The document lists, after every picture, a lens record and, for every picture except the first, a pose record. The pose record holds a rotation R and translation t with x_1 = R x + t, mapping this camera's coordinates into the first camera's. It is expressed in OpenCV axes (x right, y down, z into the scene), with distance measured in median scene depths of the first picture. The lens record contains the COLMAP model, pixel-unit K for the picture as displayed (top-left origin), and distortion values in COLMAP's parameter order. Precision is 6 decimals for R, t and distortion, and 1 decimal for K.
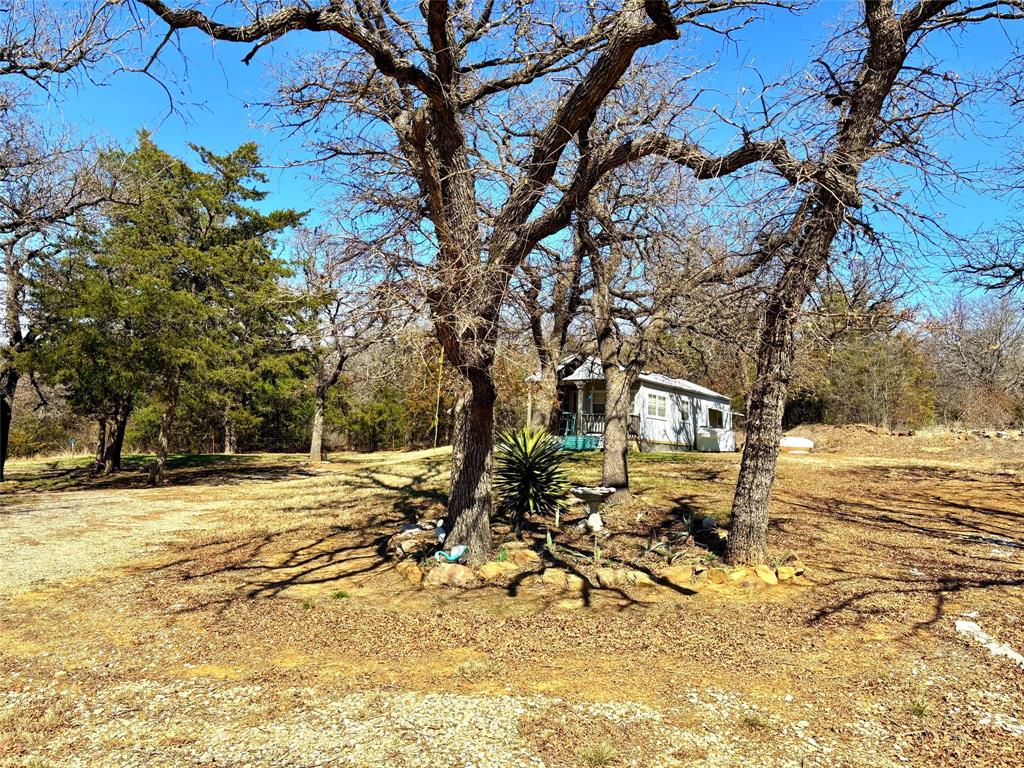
lens RADIAL K [[772.0, 0, 511.0], [0, 772.0, 379.4], [0, 0, 1]] dist [0.030175, -0.007874]
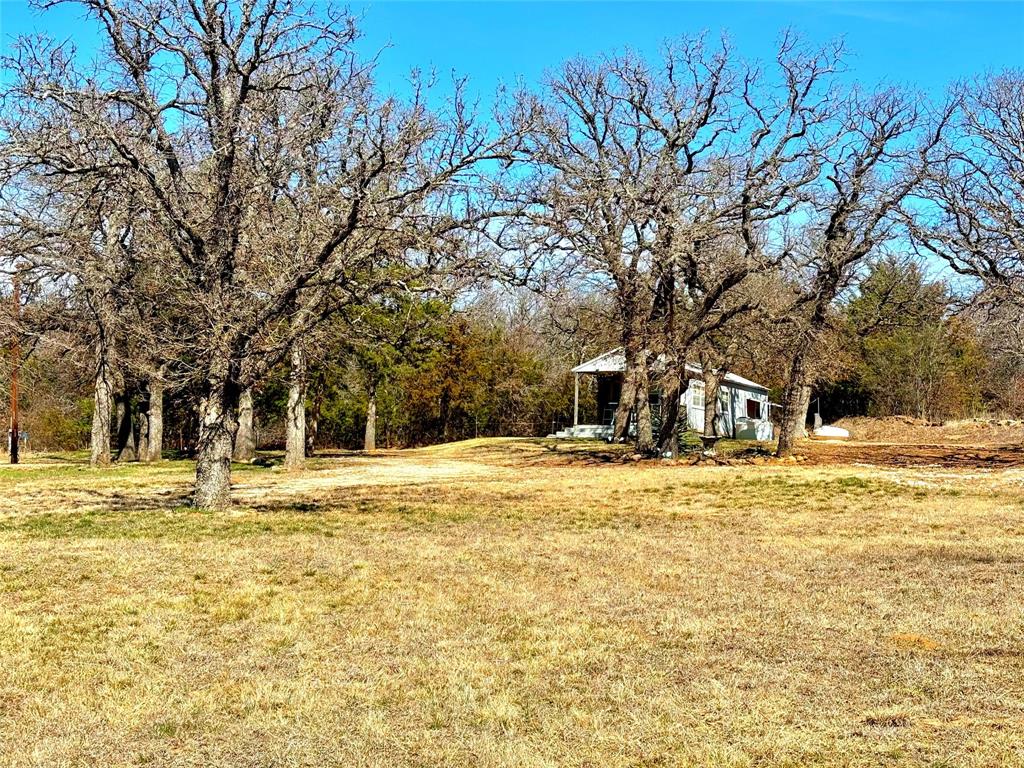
lens RADIAL K [[1558.1, 0, 512.2], [0, 1558.1, 383.0], [0, 0, 1]] dist [0.239953, 0.000000]
pose [[0.992387, 0.003419, 0.123109, -0.297877], [-0.006517, 0.999672, 0.024769, -0.031301], [-0.122984, -0.025383, 0.992084, -0.976922]]
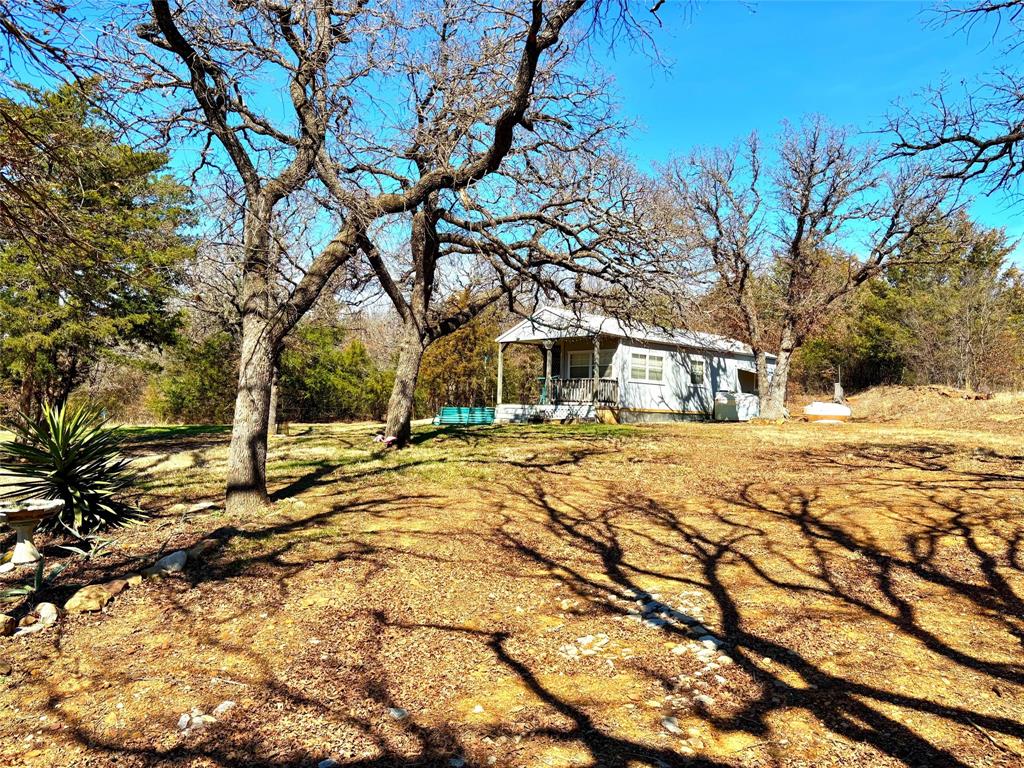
lens RADIAL K [[772.0, 0, 514.9], [0, 772.0, 384.3], [0, 0, 1]] dist [0.030175, -0.007874]
pose [[0.980812, -0.014717, -0.194401, 0.196920], [0.024740, 0.998481, 0.049228, 0.007210], [0.193381, -0.053092, 0.979686, 0.144687]]
